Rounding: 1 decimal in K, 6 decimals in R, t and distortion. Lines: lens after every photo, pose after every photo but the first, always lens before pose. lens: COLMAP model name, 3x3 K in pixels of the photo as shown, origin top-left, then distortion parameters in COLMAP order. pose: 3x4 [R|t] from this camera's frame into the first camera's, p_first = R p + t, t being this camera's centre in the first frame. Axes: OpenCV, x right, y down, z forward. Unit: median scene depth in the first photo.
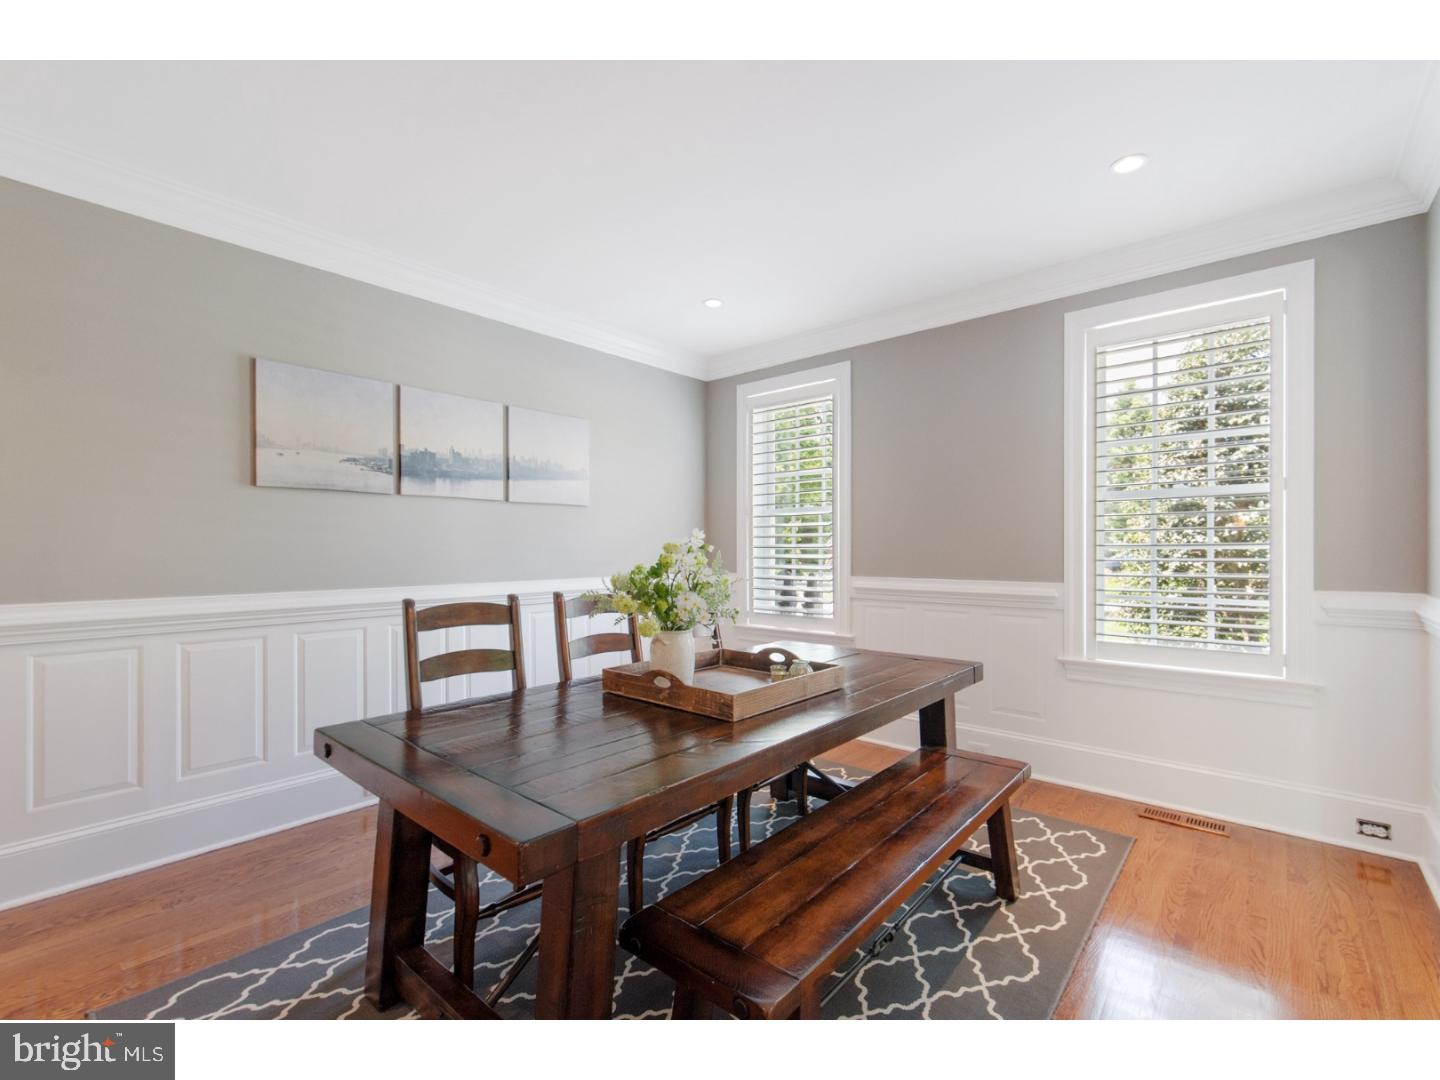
lens RADIAL K [[624.6, 0, 719.1], [0, 624.6, 541.8], [0, 0, 1]] dist [0.003817, 0.000365]
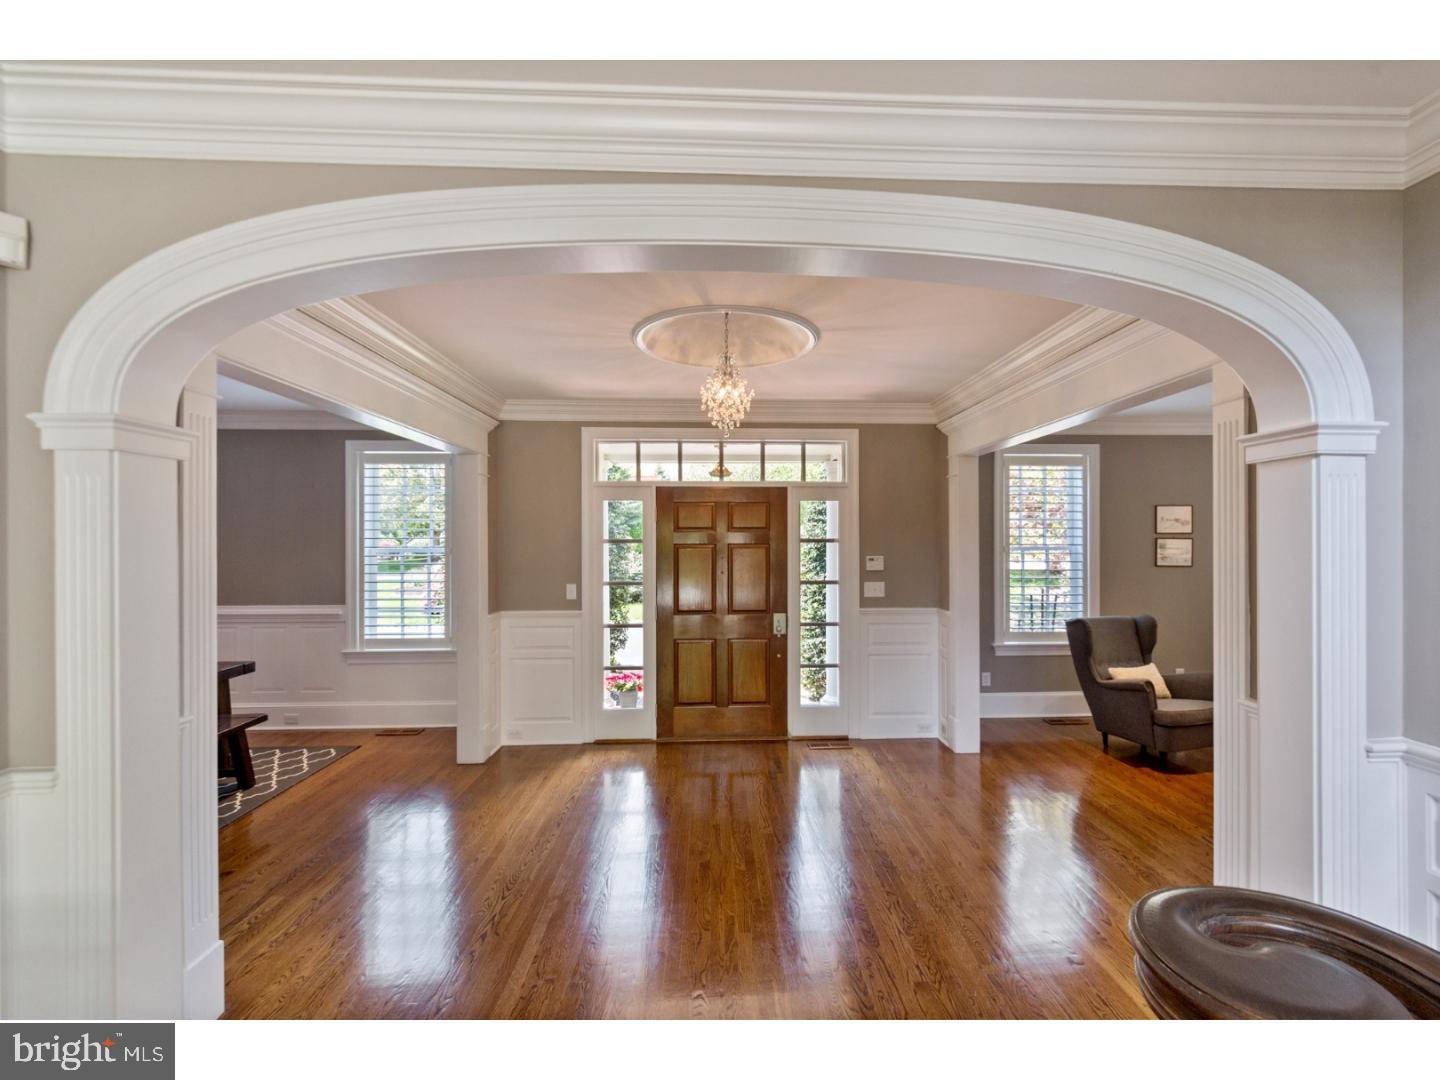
lens RADIAL K [[624.6, 0, 726.6], [0, 624.6, 544.6], [0, 0, 1]] dist [0.003817, 0.000365]
pose [[0.733813, -0.000630, 0.679352, 0.173943], [0.002665, 0.999995, -0.001951, -0.084398], [-0.679347, 0.003242, 0.733810, -0.861851]]
